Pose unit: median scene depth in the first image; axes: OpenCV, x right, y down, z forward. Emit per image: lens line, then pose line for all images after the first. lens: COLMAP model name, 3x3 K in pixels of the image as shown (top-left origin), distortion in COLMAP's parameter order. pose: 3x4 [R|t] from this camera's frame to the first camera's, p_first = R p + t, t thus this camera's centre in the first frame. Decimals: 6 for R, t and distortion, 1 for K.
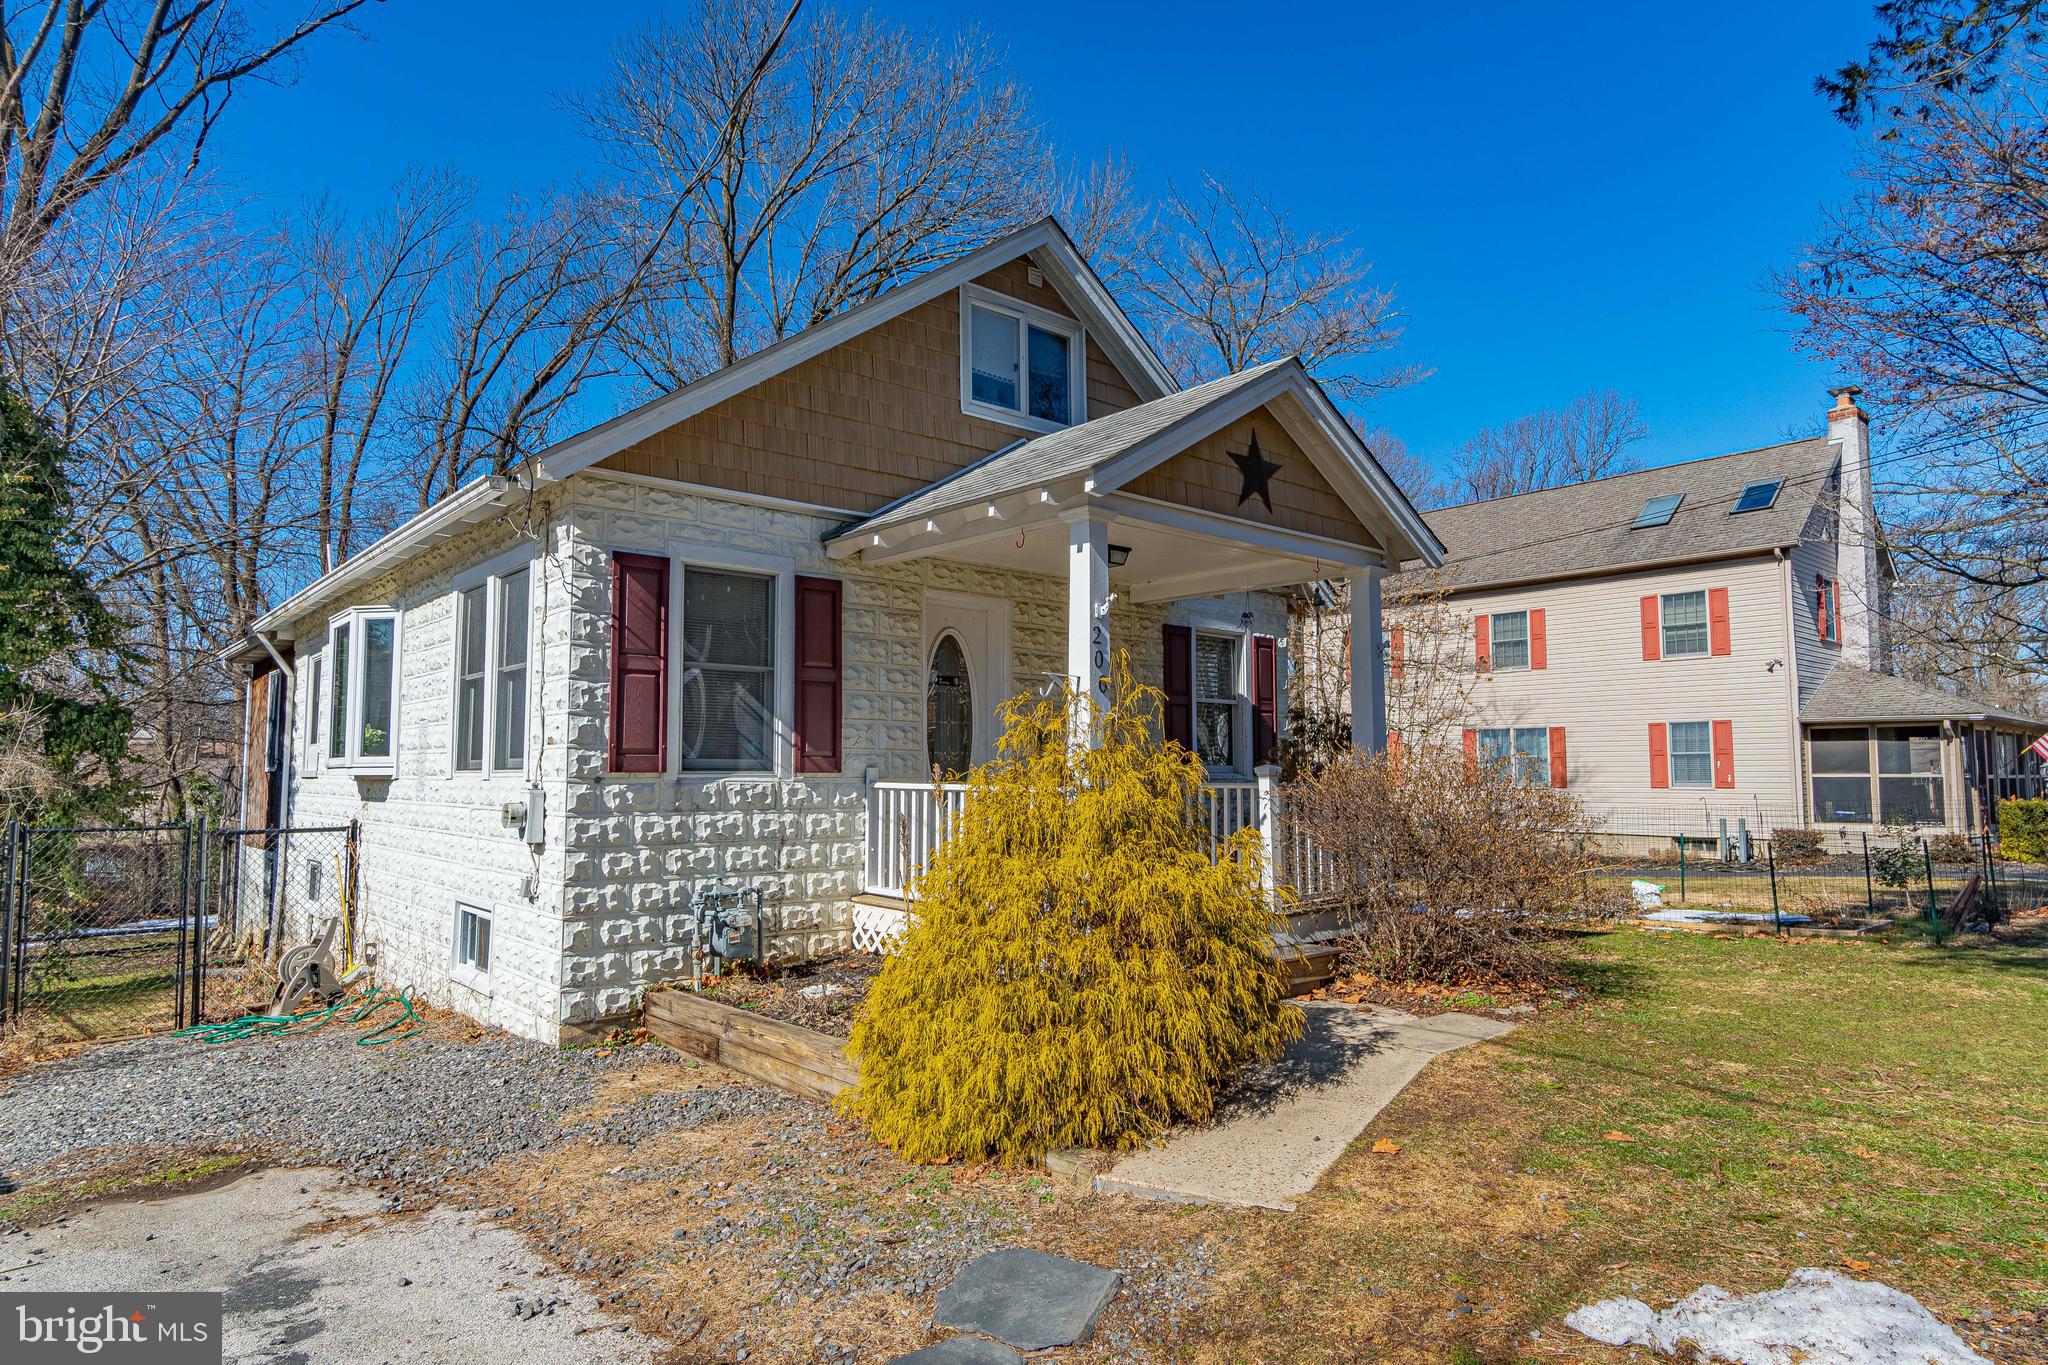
lens RADIAL K [[1134.2, 0, 1021.1], [0, 1134.2, 688.3], [0, 0, 1]] dist [-0.007045, -0.000994]
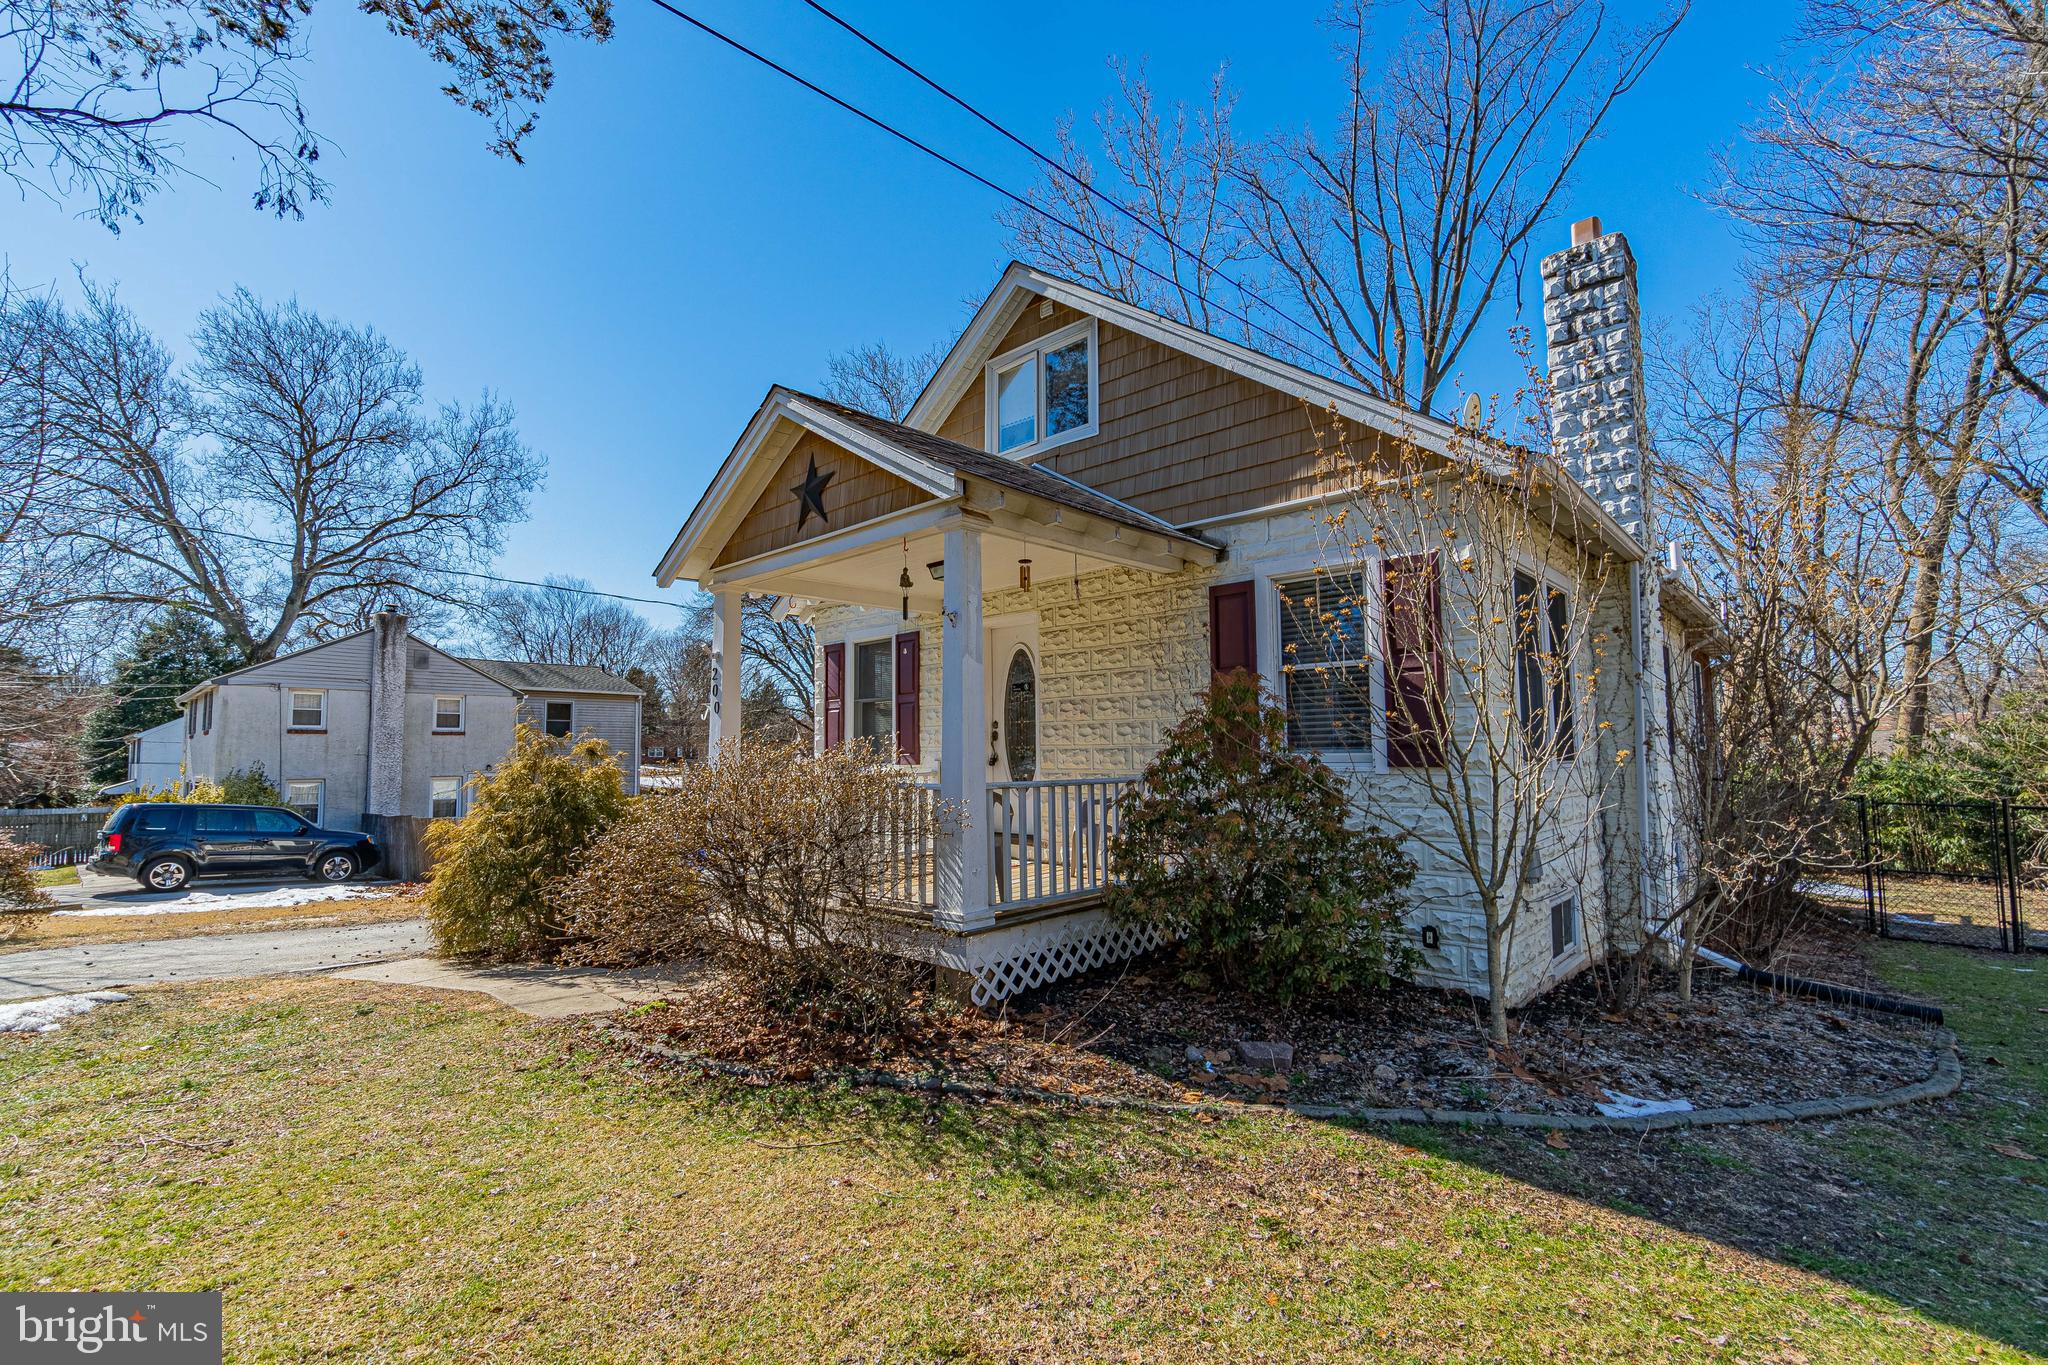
lens RADIAL K [[925.7, 0, 1042.4], [0, 925.7, 691.2], [0, 0, 1]] dist [-0.015177, 0.005765]
pose [[0.066915, -0.068143, -0.995429, 0.908825], [0.077601, 0.994999, -0.062897, 0.060287], [0.994736, -0.073037, 0.071868, 0.950084]]
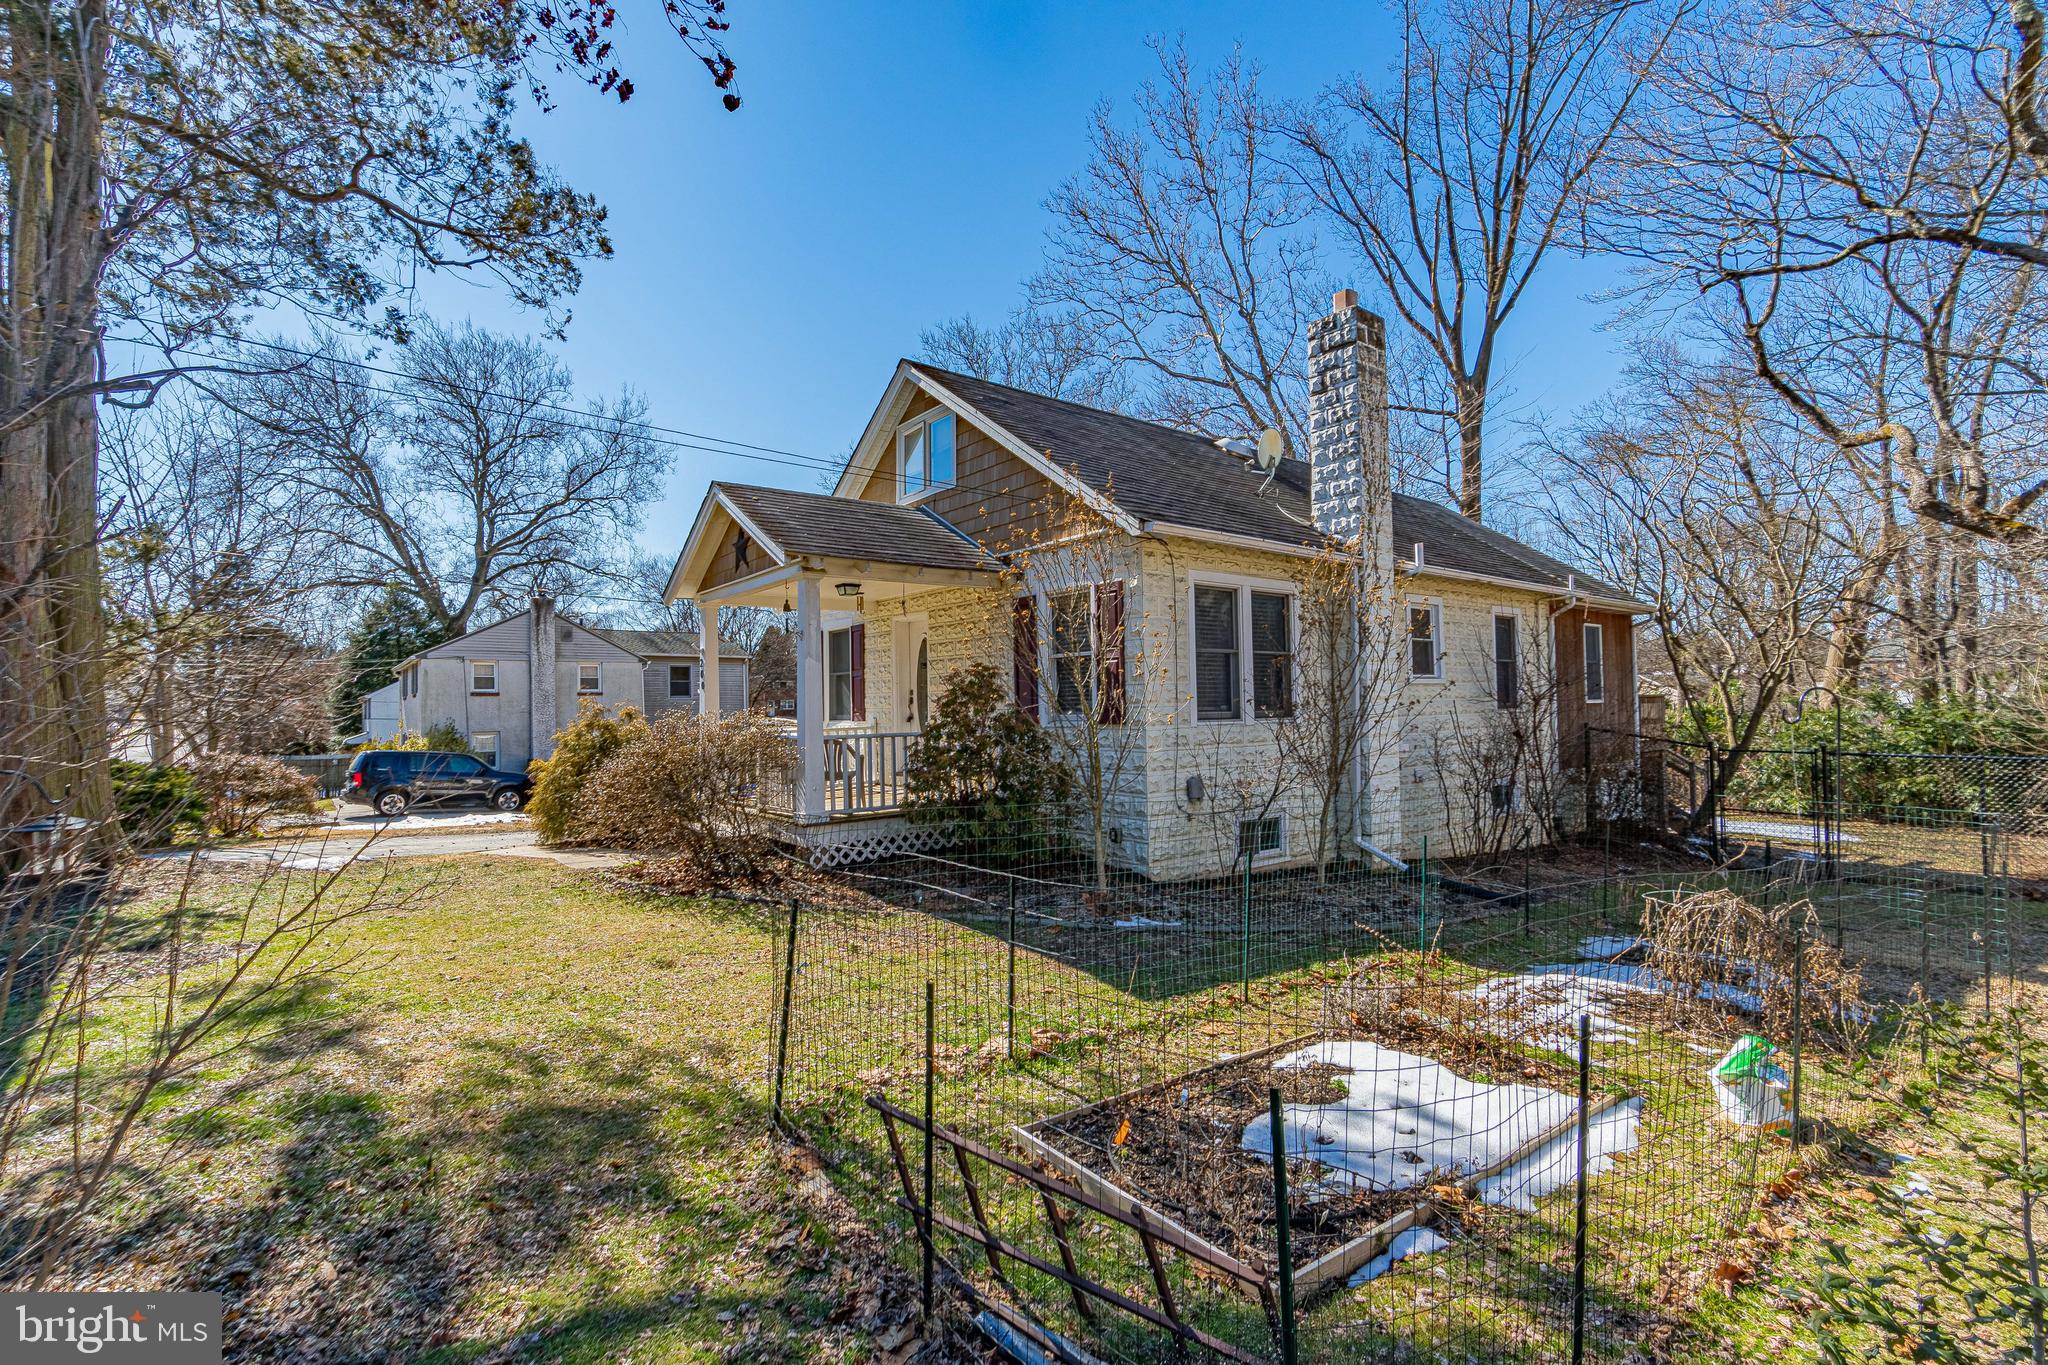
lens RADIAL K [[925.7, 0, 1016.3], [0, 925.7, 688.5], [0, 0, 1]] dist [-0.015177, 0.005765]
pose [[-0.096963, -0.016289, -0.995155, 1.262006], [0.084822, 0.996093, -0.024569, 0.070992], [0.991667, -0.086793, -0.095202, 1.253875]]
